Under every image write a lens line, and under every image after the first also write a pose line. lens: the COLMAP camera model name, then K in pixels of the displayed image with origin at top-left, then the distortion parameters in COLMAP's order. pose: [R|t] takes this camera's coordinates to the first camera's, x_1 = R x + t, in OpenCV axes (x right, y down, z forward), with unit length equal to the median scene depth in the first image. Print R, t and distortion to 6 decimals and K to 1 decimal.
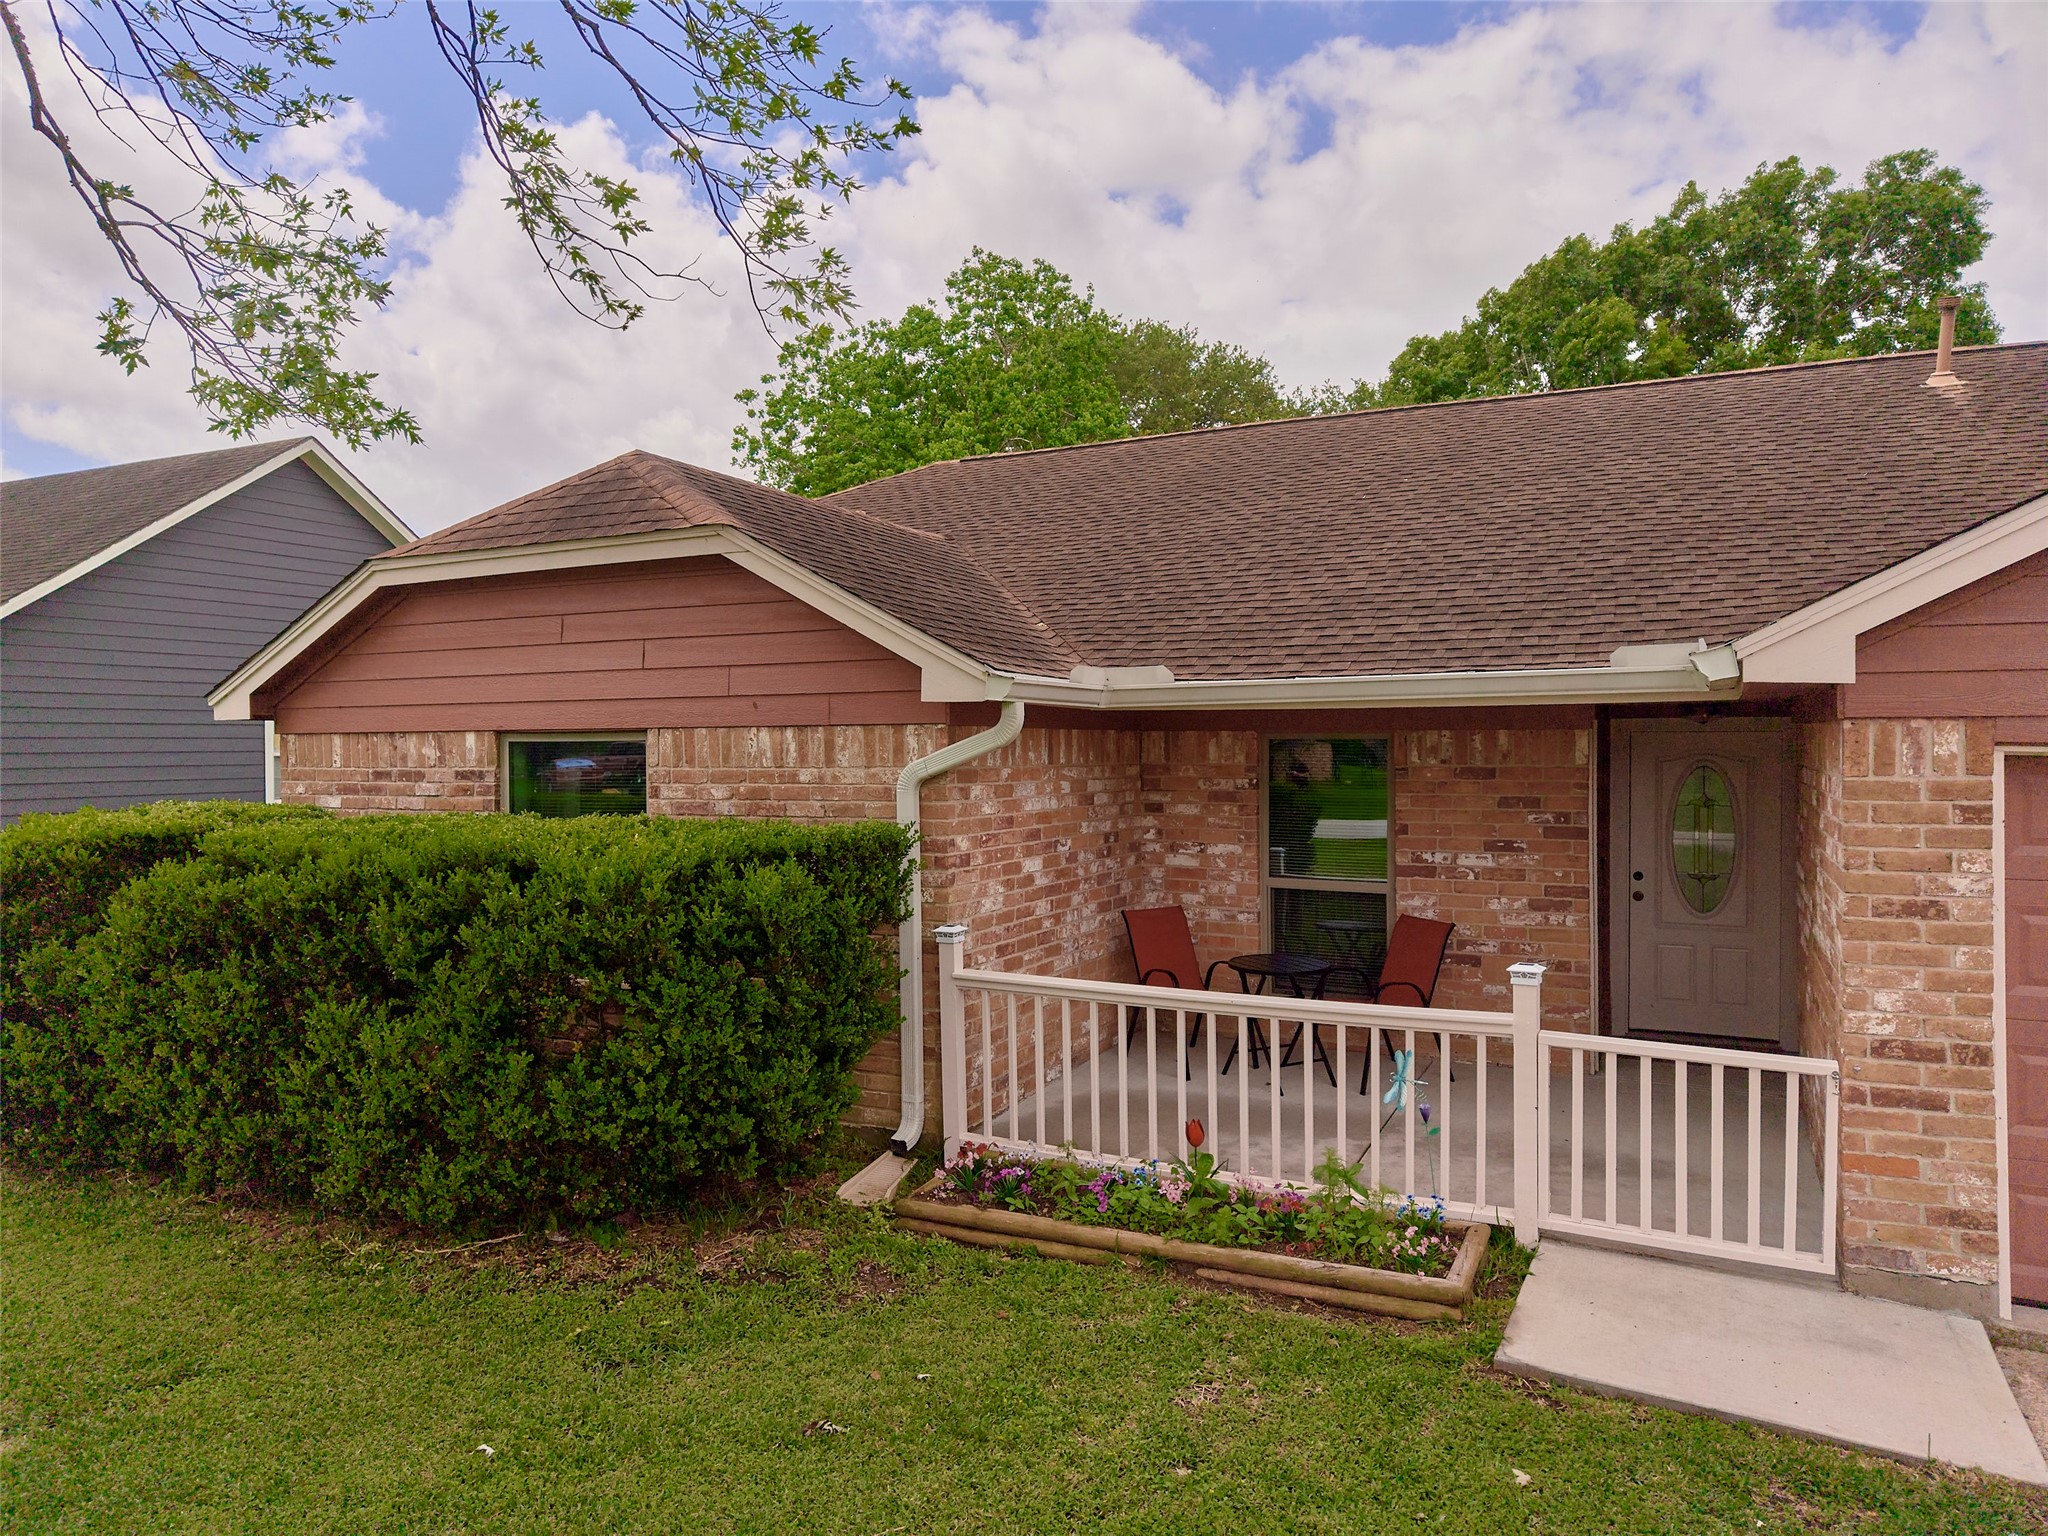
lens RADIAL K [[1381.0, 0, 1023.7], [0, 1381.0, 758.5], [0, 0, 1]] dist [0.031887, -0.026656]
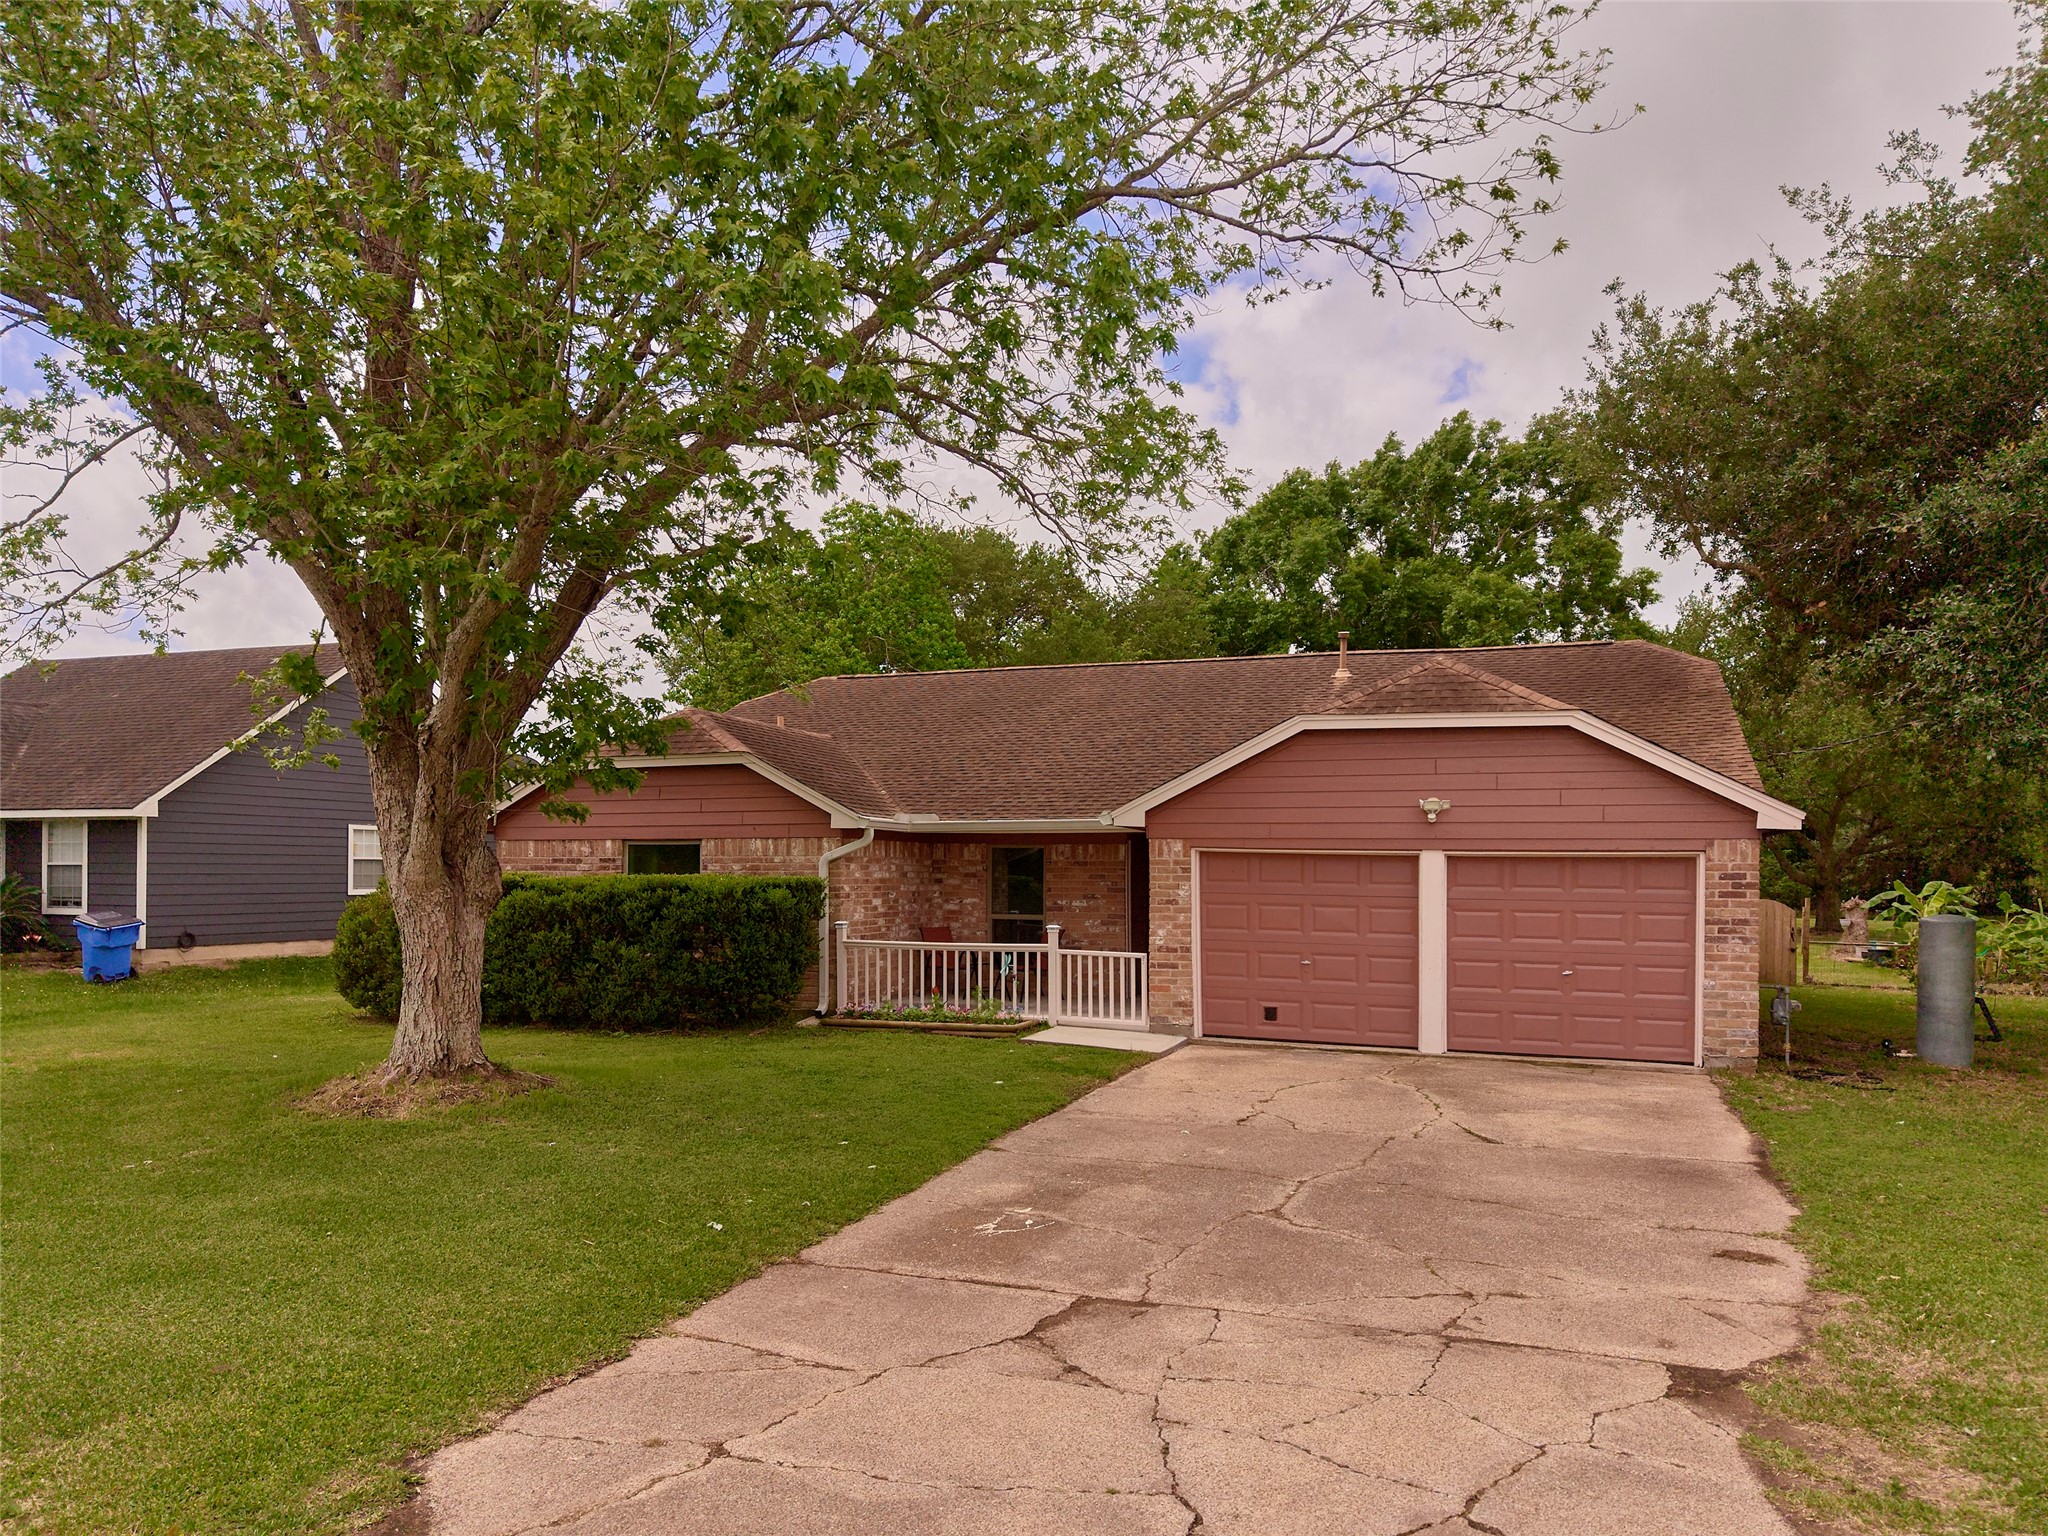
lens RADIAL K [[1381.0, 0, 1027.5], [0, 1381.0, 809.0], [0, 0, 1]] dist [0.031887, -0.026656]
pose [[0.994403, 0.013338, 0.104808, 0.013686], [-0.007799, 0.998560, -0.053079, 0.048061], [-0.105365, 0.051965, 0.993075, -1.353387]]
